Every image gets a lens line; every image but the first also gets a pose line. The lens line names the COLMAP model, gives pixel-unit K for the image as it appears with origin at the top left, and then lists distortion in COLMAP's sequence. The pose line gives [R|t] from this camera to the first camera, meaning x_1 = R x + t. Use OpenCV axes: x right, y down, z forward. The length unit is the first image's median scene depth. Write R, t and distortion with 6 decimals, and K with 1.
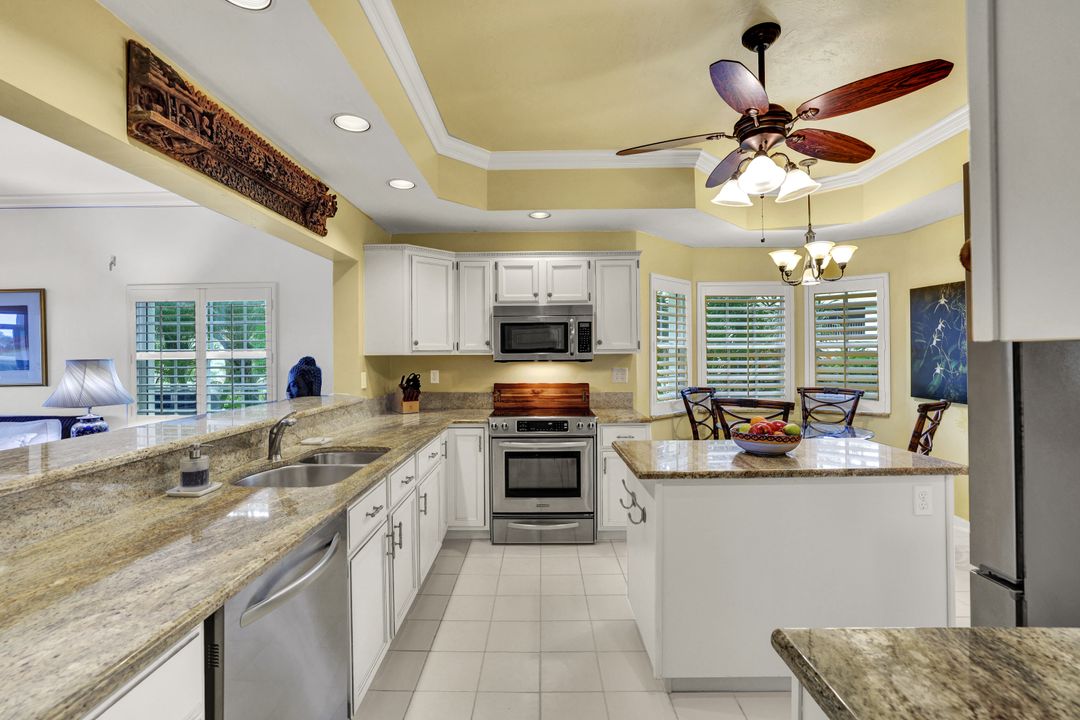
lens RADIAL K [[464.7, 0, 536.2], [0, 464.7, 358.8], [0, 0, 1]] dist [-0.024607, 0.001729]
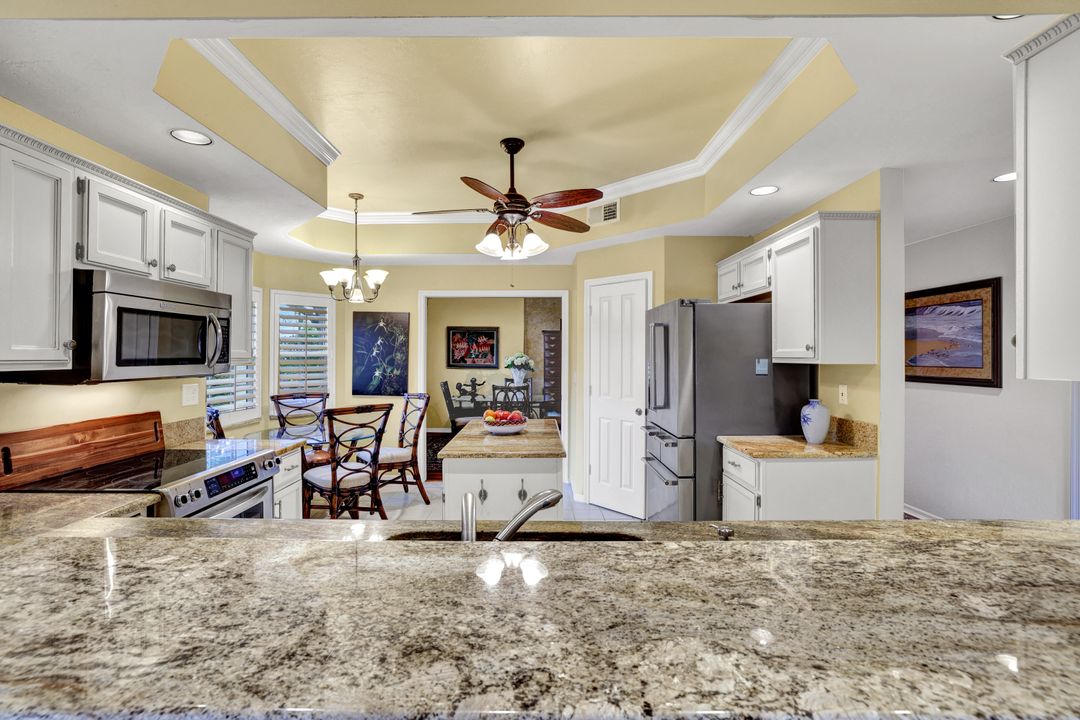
lens RADIAL K [[490.4, 0, 532.8], [0, 490.4, 353.3], [0, 0, 1]] dist [-0.001331, -0.000057]
pose [[0.002922, 0.010355, 0.999942, -0.596650], [0.004128, 0.999938, -0.010367, -0.018634], [-0.999987, 0.004158, 0.002879, 0.526759]]
